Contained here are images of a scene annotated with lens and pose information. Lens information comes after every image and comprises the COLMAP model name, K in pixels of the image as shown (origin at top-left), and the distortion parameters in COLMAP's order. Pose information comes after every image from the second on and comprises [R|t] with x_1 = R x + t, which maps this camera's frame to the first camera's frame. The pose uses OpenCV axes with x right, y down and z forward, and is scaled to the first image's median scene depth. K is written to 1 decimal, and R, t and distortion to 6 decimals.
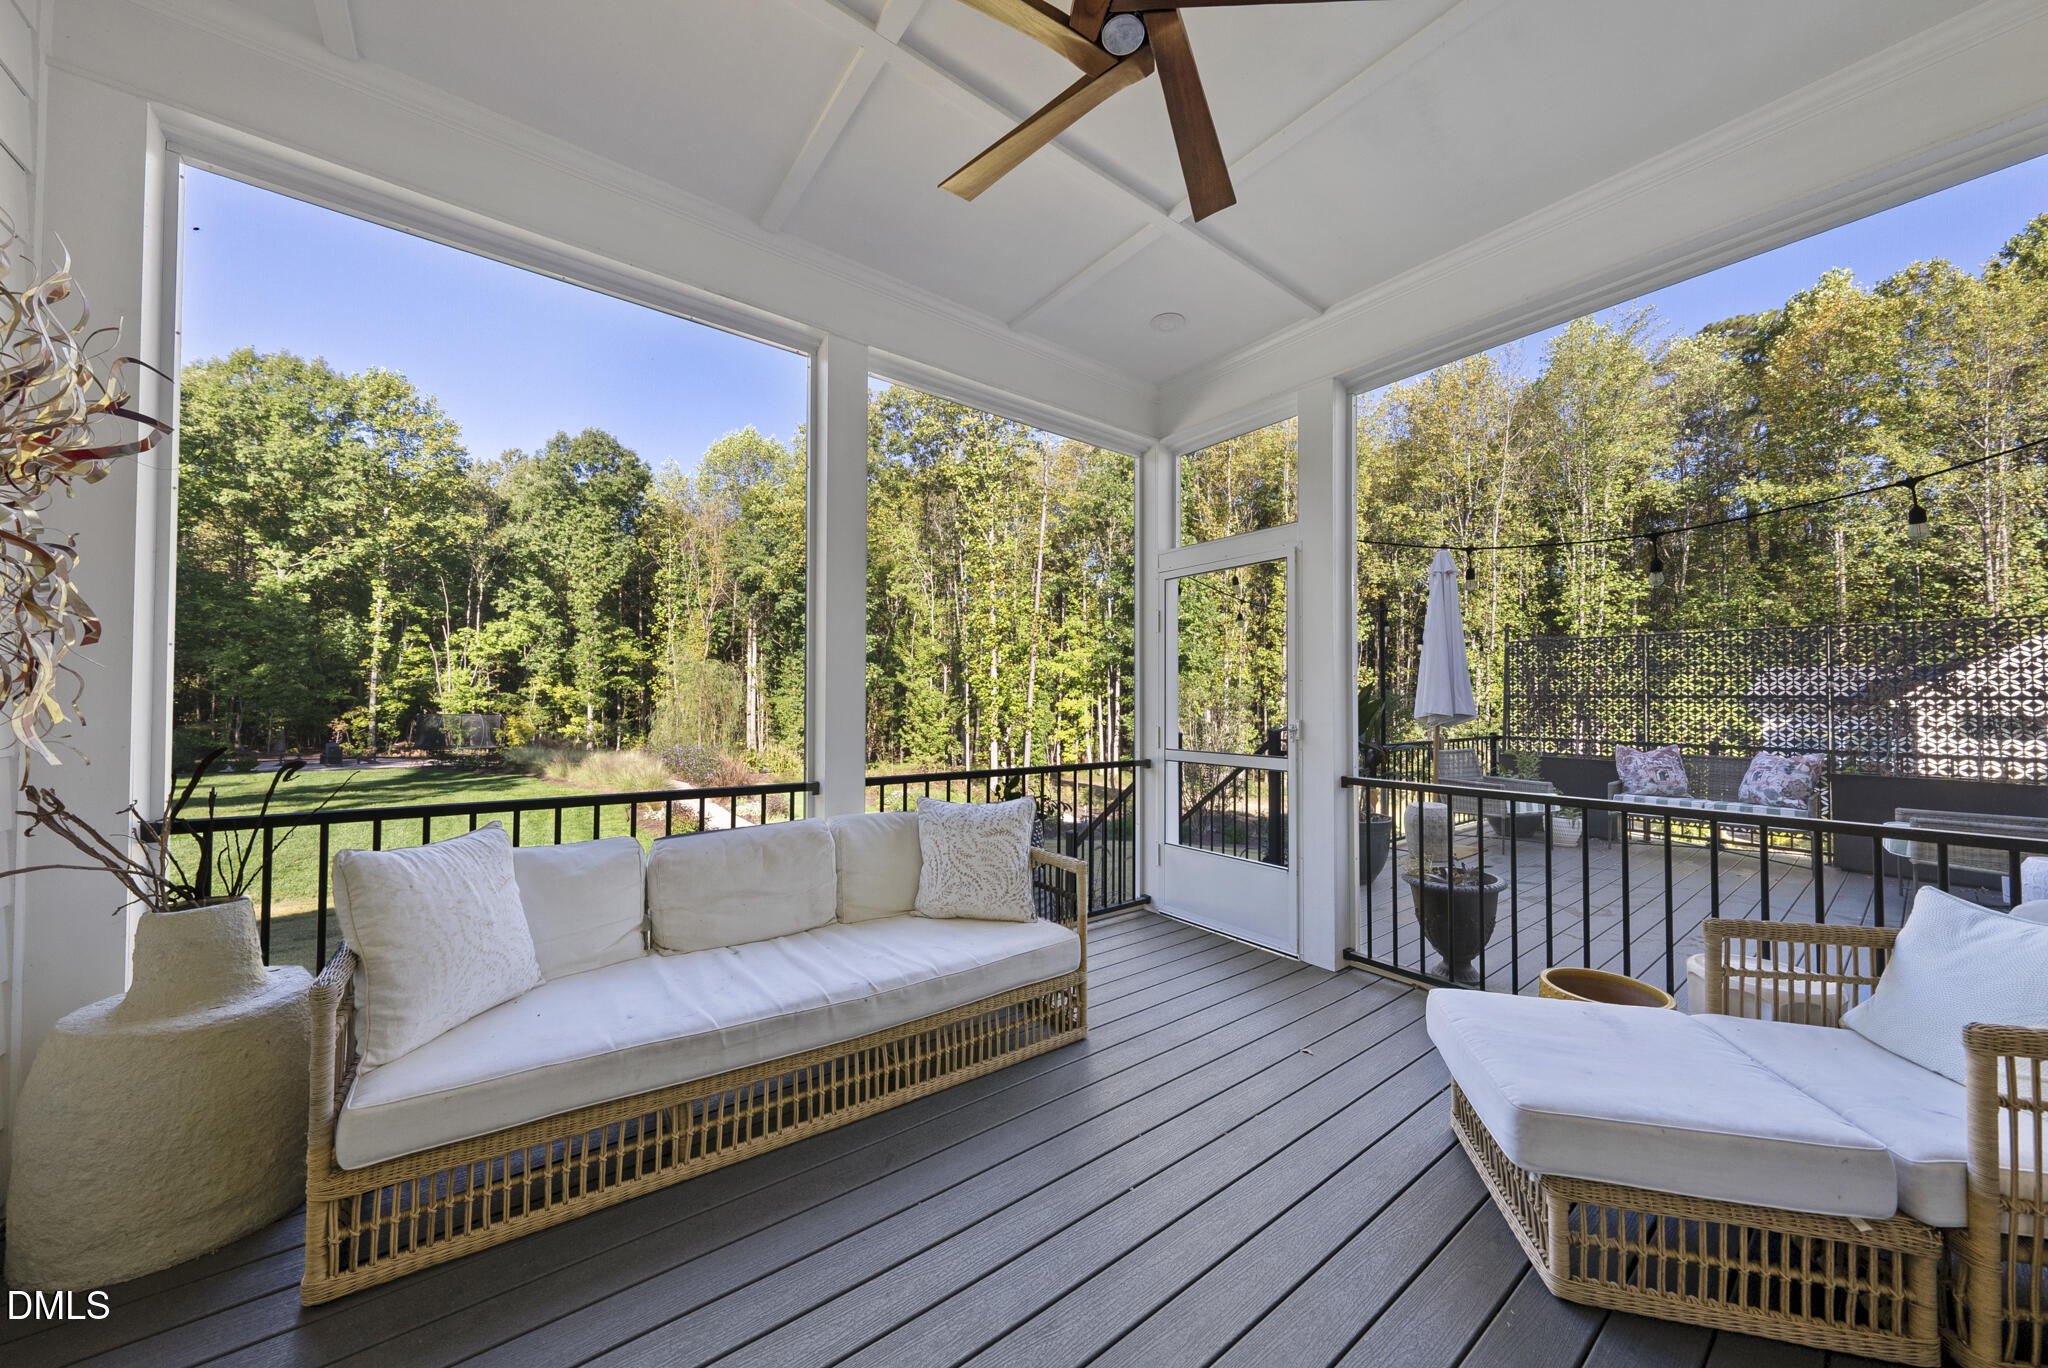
lens RADIAL K [[711.4, 0, 1024.0], [0, 711.4, 684.0], [0, 0, 1]] dist [-0.001927, -0.000116]
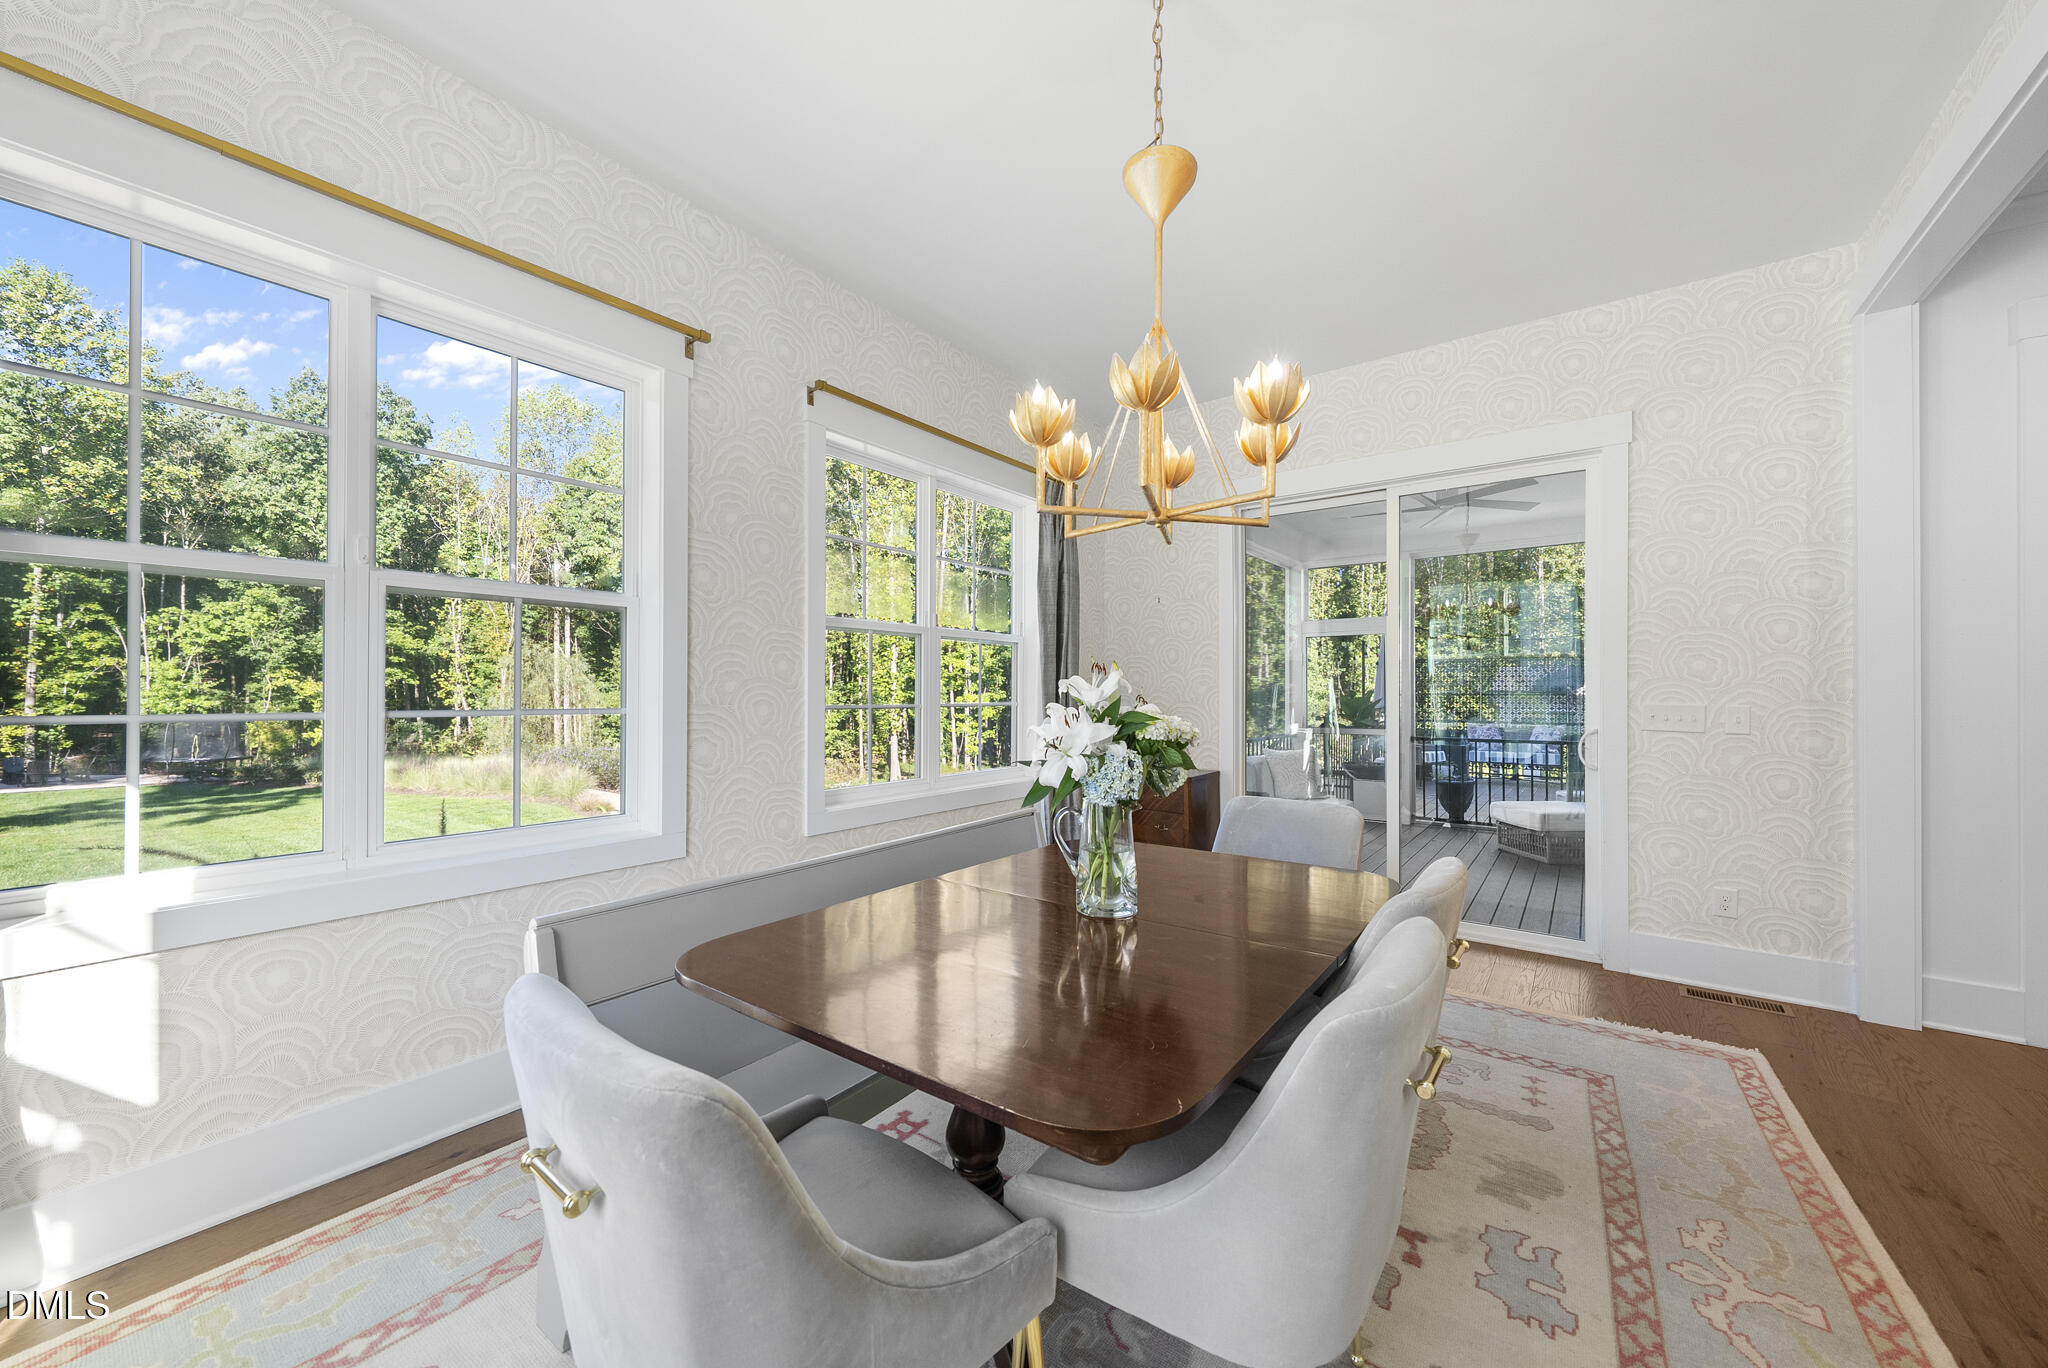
lens RADIAL K [[776.0, 0, 1024.0], [0, 776.0, 684.0], [0, 0, 1]] dist [-0.000006, 0.000079]
pose [[0.961552, -0.004330, 0.274588, -0.116315], [0.000684, 0.999910, 0.013373, -0.005247], [-0.274621, -0.012671, 0.961469, -0.083059]]
